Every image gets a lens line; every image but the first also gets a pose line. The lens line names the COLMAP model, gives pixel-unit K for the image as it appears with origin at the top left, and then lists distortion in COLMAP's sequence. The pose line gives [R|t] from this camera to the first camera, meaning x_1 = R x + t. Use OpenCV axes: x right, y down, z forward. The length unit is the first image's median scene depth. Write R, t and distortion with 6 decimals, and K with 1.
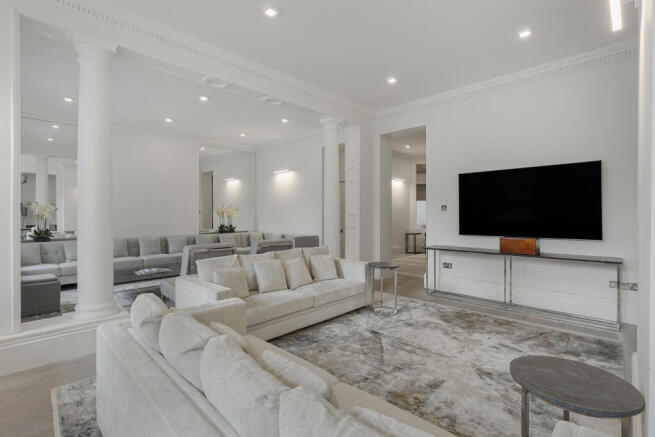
lens RADIAL K [[316.2, 0, 327.5], [0, 316.2, 214.5], [0, 0, 1]] dist [-0.005011, -0.000561]
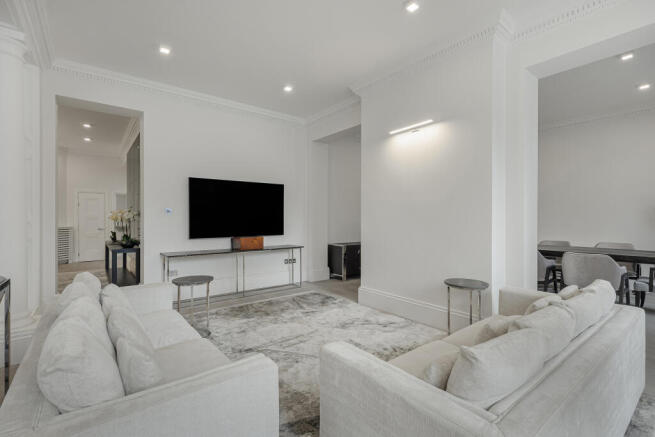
lens RADIAL K [[296.7, 0, 325.3], [0, 296.7, 216.9], [0, 0, 1]] dist [0.016278, 0.000411]
pose [[0.128509, 0.006321, 0.991688, -0.601105], [-0.000640, 0.999980, -0.006291, 0.001076], [-0.991708, 0.000174, 0.128511, 0.611615]]
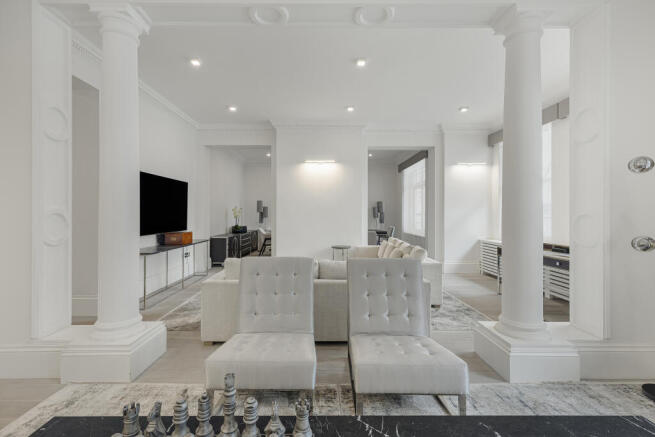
lens RADIAL K [[296.7, 0, 327.6], [0, 296.7, 219.1], [0, 0, 1]] dist [0.016278, 0.000411]
pose [[-0.701261, -0.009157, 0.712846, -0.824069], [0.000020, 0.999917, 0.012865, 0.003878], [-0.712904, 0.009036, -0.701203, 1.639818]]
